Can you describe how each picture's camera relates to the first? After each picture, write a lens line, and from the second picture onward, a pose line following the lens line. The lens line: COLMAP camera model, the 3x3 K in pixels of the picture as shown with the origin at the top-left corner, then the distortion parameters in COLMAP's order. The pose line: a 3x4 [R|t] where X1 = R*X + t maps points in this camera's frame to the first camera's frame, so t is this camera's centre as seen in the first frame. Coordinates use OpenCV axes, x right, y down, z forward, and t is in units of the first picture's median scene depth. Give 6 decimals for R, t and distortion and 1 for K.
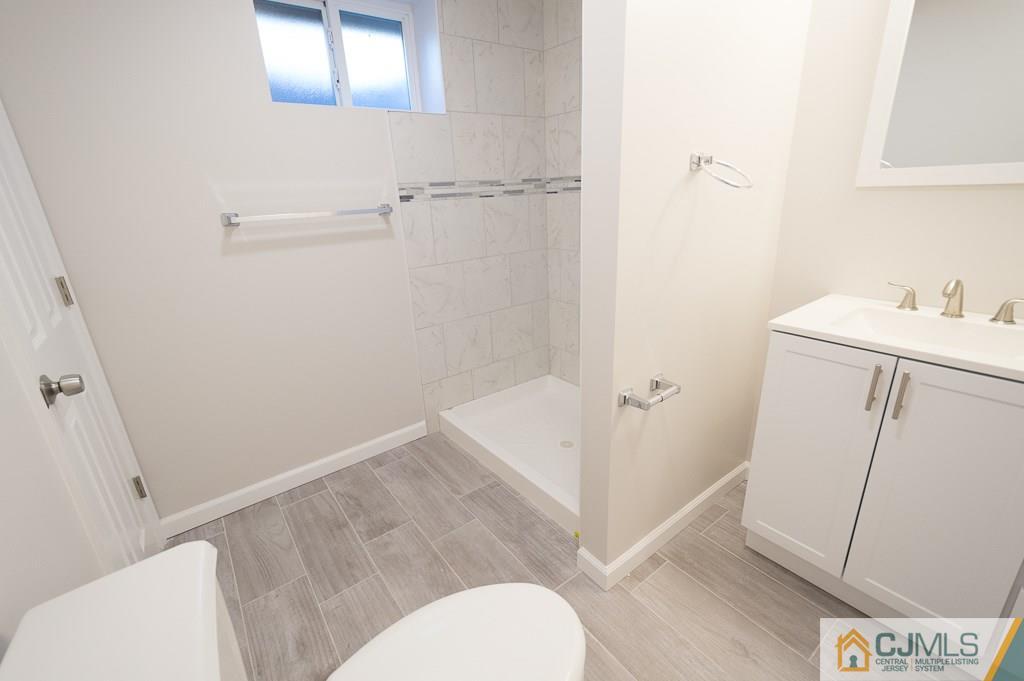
lens RADIAL K [[451.9, 0, 516.1], [0, 451.9, 337.9], [0, 0, 1]] dist [0.010779, -0.000399]
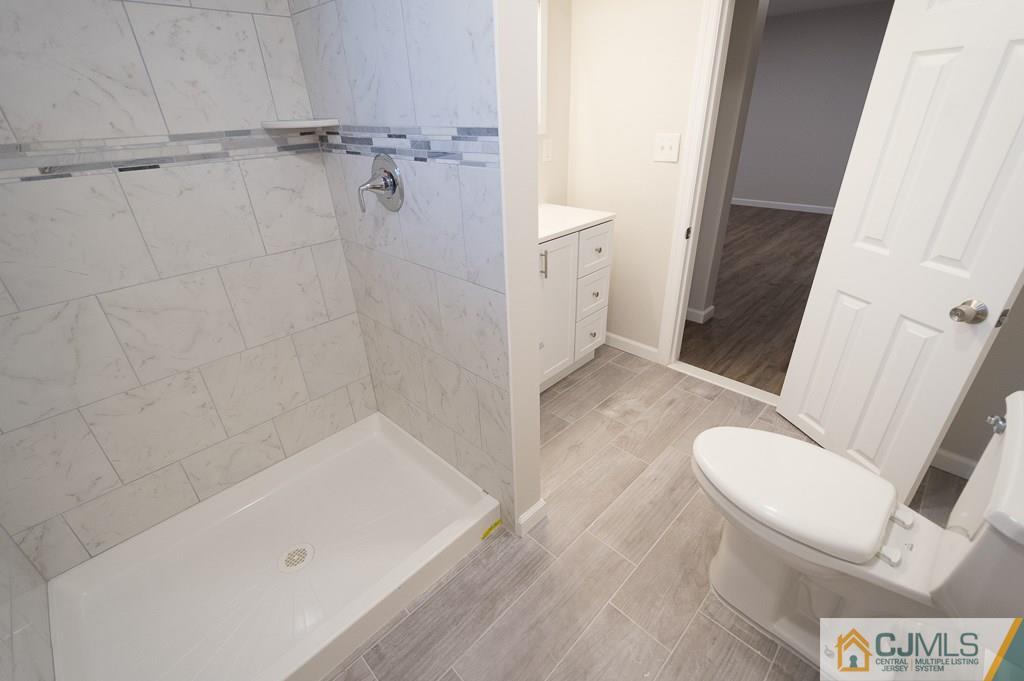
lens RADIAL K [[451.9, 0, 516.1], [0, 451.9, 337.9], [0, 0, 1]] dist [0.010779, -0.000399]
pose [[-0.147927, -0.398655, 0.905092, -0.545737], [0.358503, 0.831303, 0.424748, -0.264955], [-0.921734, 0.387310, 0.019947, 0.766494]]
